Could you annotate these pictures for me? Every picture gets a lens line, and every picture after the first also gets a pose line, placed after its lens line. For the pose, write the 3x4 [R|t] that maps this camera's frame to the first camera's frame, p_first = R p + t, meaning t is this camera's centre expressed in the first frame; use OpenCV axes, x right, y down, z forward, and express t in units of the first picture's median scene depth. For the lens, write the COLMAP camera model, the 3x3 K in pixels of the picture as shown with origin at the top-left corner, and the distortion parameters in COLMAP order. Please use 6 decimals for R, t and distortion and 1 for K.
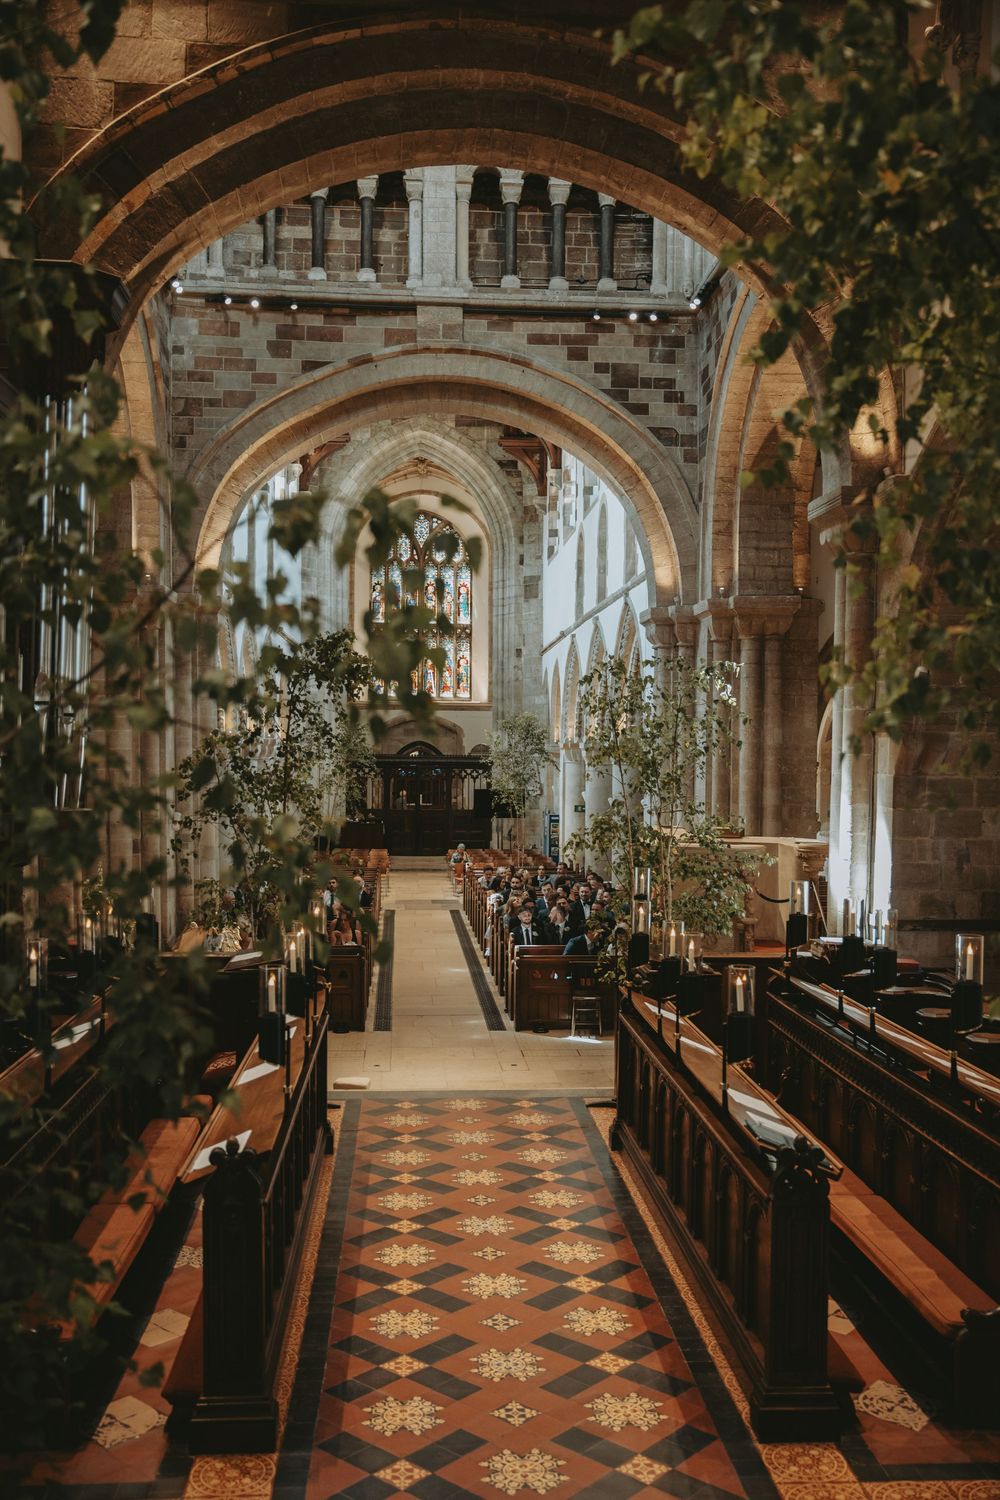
lens RADIAL K [[1381.0, 0, 509.5], [0, 1381.0, 750.5], [0, 0, 1]] dist [-0.043953, 0.000000]
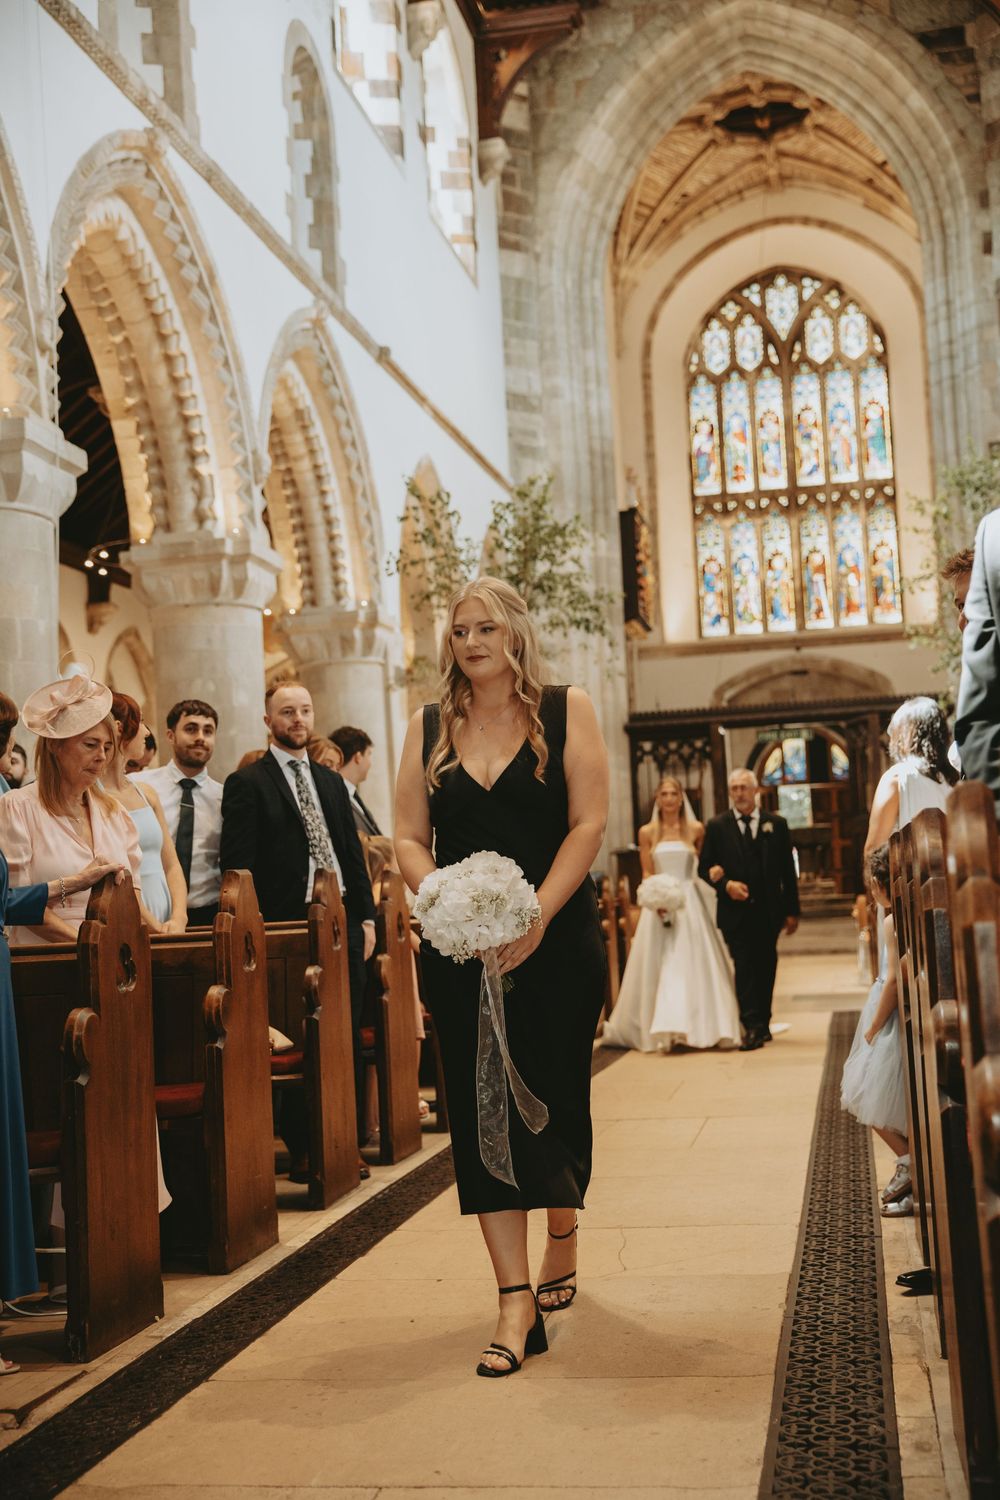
lens RADIAL K [[1799.9, 0, 499.7], [0, 1799.9, 755.0], [0, 0, 1]] dist [0.073475, 0.000000]
pose [[0.961789, -0.075068, -0.263299, -0.000363], [0.057036, 0.995515, -0.075483, 0.060306], [0.267784, 0.057581, 0.961757, 0.404899]]
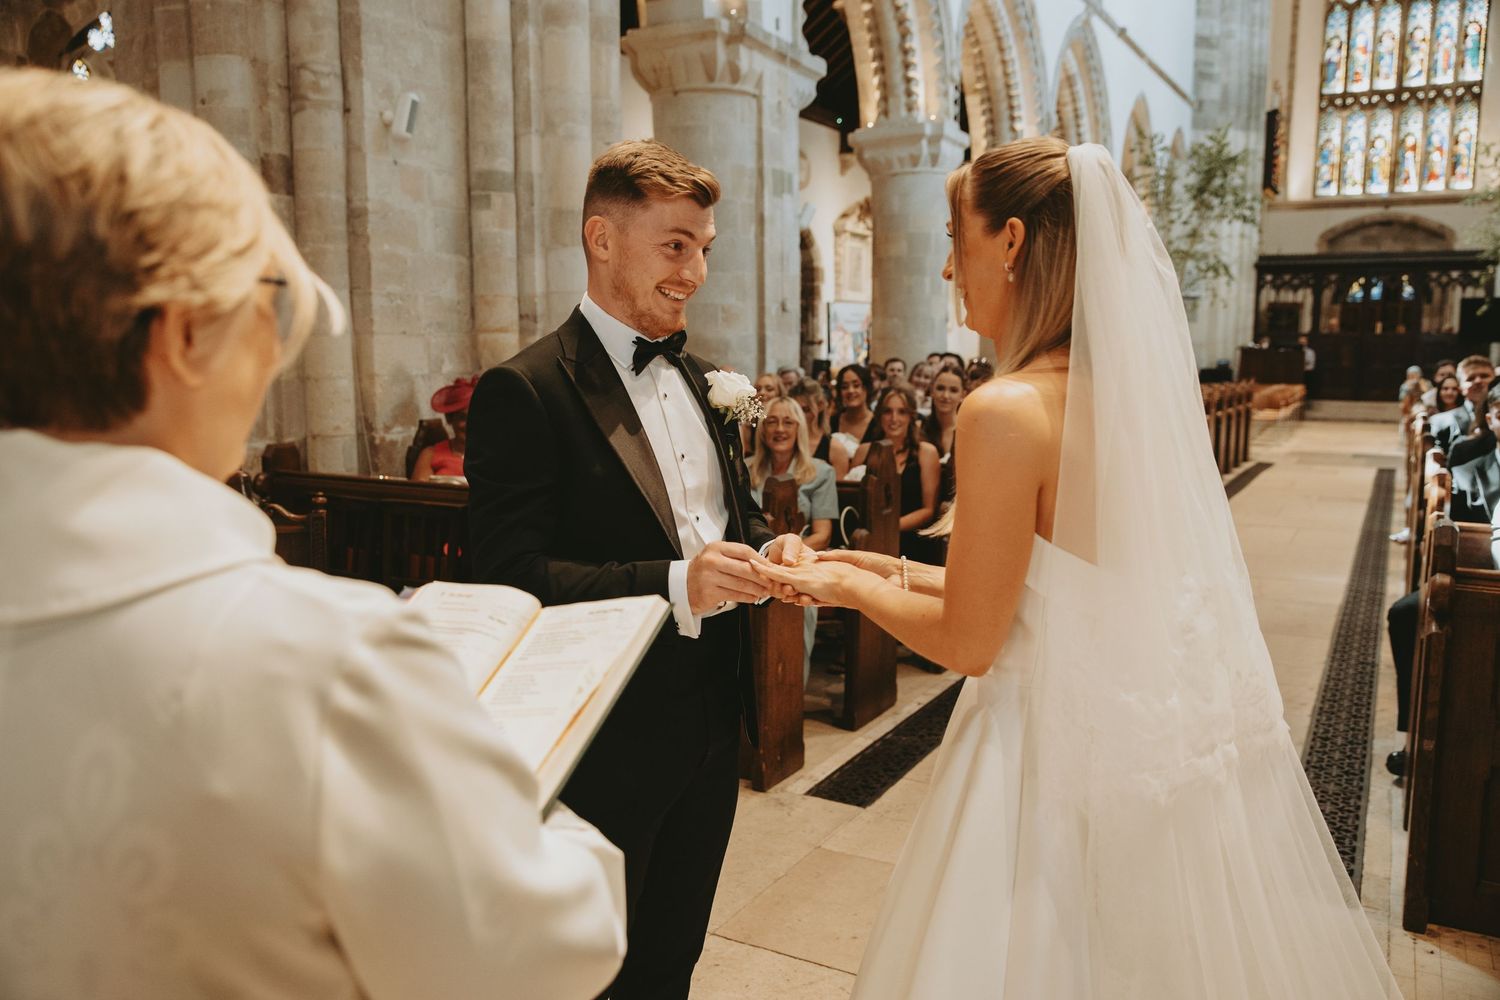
lens RADIAL K [[1196.8, 0, 728.0], [0, 1196.8, 502.4], [0, 0, 1]] dist [-0.071361, 0.078294]
pose [[0.826268, 0.070665, -0.558827, 0.005555], [0.003502, 0.991436, 0.130547, 0.048661], [0.563266, -0.109824, 0.818944, 0.336921]]
